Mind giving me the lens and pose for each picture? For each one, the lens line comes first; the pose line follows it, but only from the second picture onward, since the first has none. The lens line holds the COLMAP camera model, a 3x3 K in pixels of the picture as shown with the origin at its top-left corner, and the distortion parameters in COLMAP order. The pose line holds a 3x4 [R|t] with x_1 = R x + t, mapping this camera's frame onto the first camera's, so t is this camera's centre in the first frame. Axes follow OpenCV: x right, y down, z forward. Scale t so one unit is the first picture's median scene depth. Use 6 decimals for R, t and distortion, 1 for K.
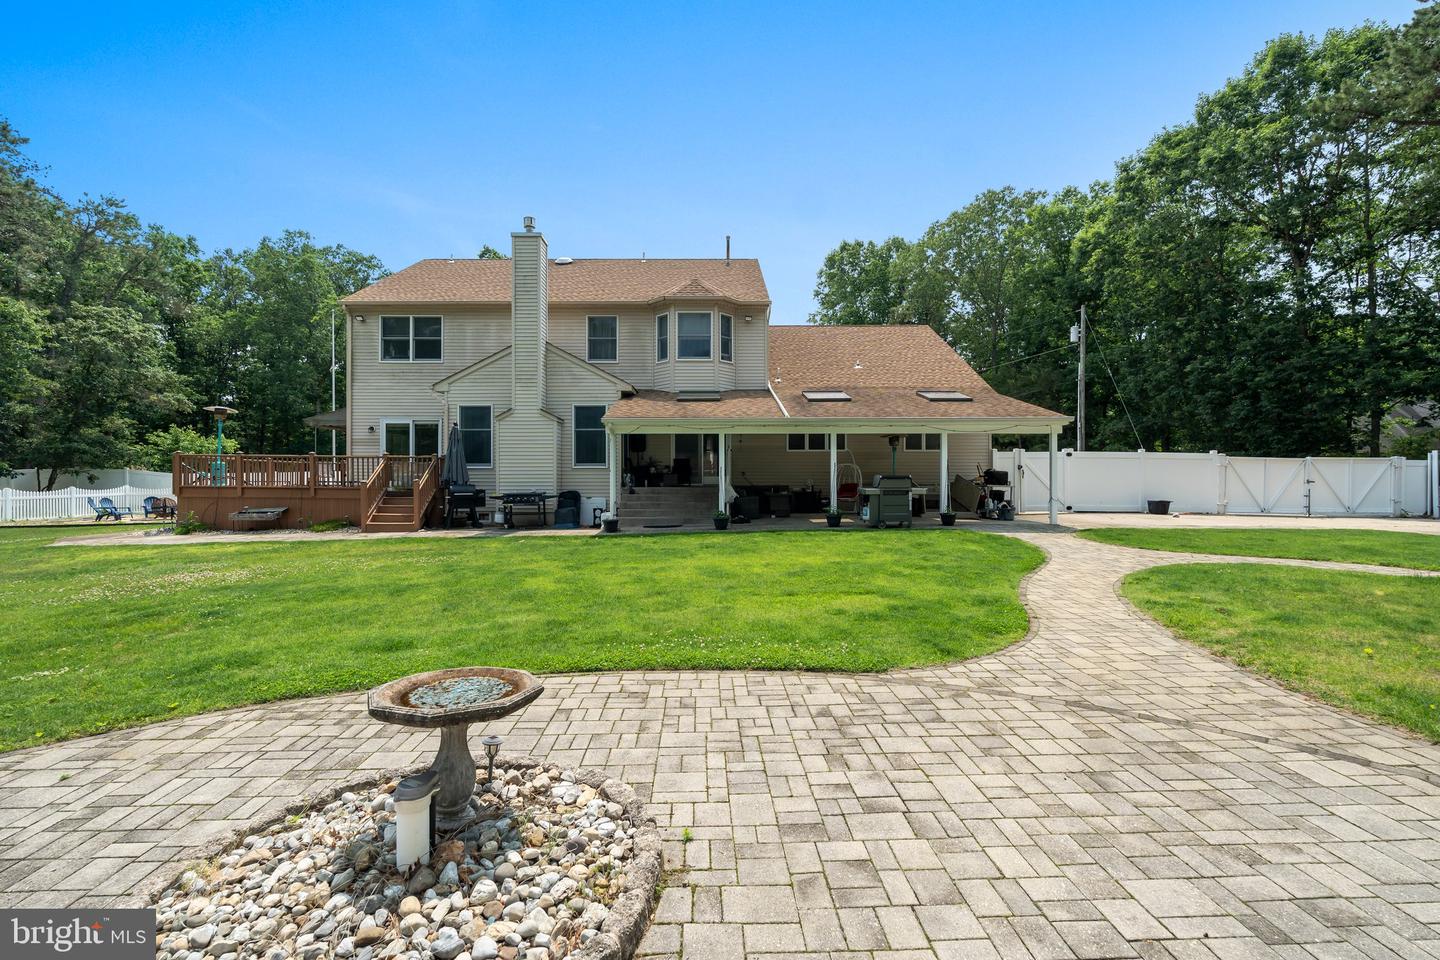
lens RADIAL K [[614.6, 0, 720.0], [0, 614.6, 480.0], [0, 0, 1]] dist [0.001419, -0.000155]
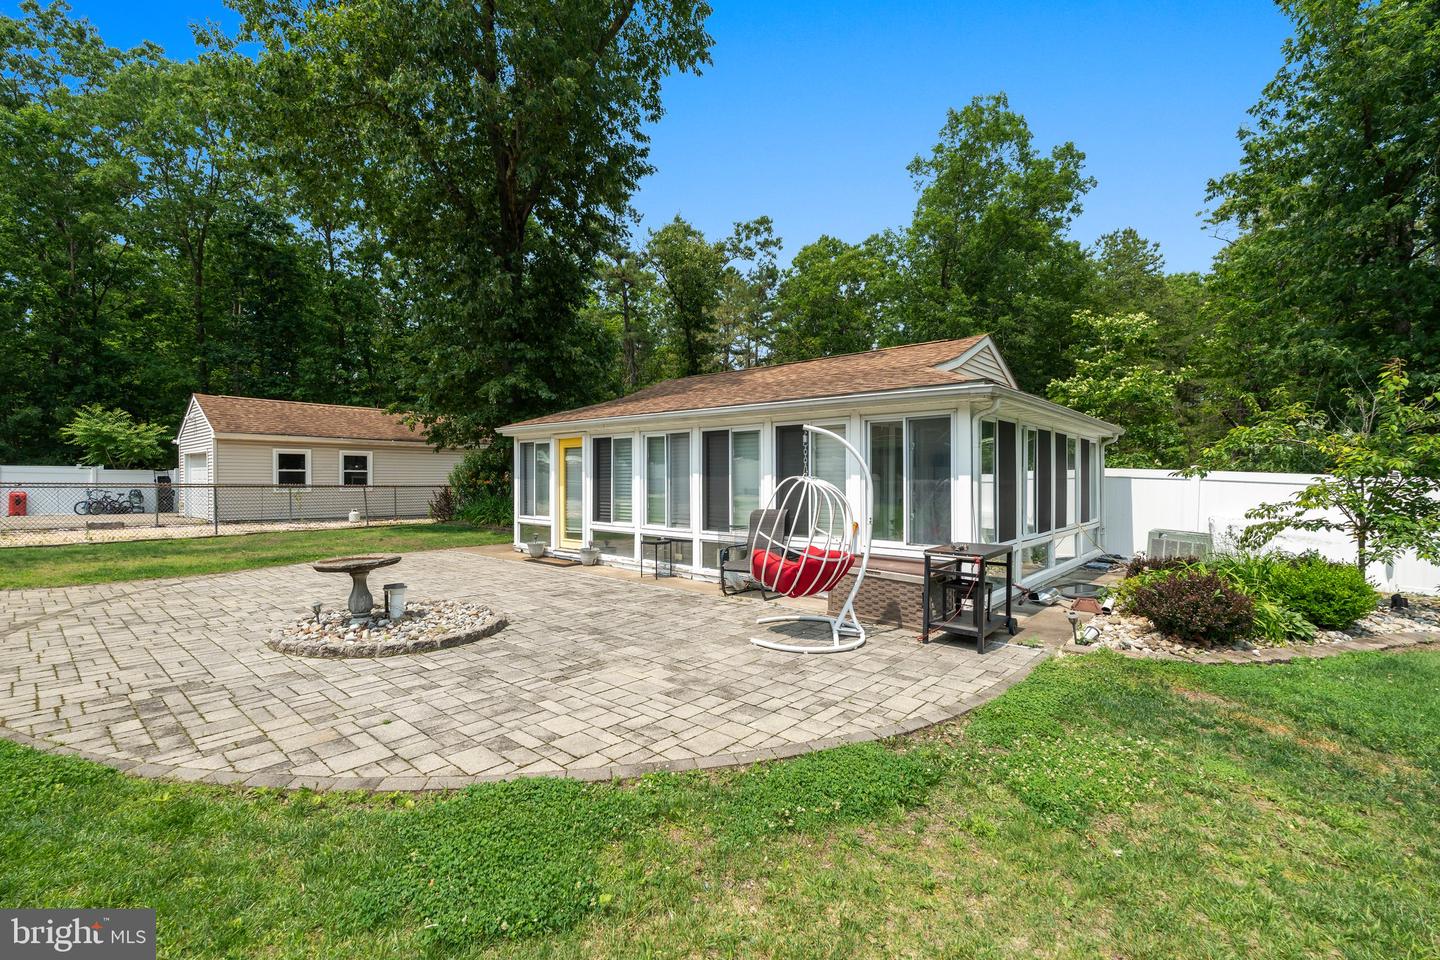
lens RADIAL K [[636.7, 0, 719.2], [0, 636.7, 467.3], [0, 0, 1]] dist [-0.002300, -0.001288]
pose [[-0.726762, 0.013644, 0.686754, -2.073790], [-0.000096, 0.999801, -0.019965, 0.068550], [-0.686889, -0.014576, -0.726616, 1.311006]]
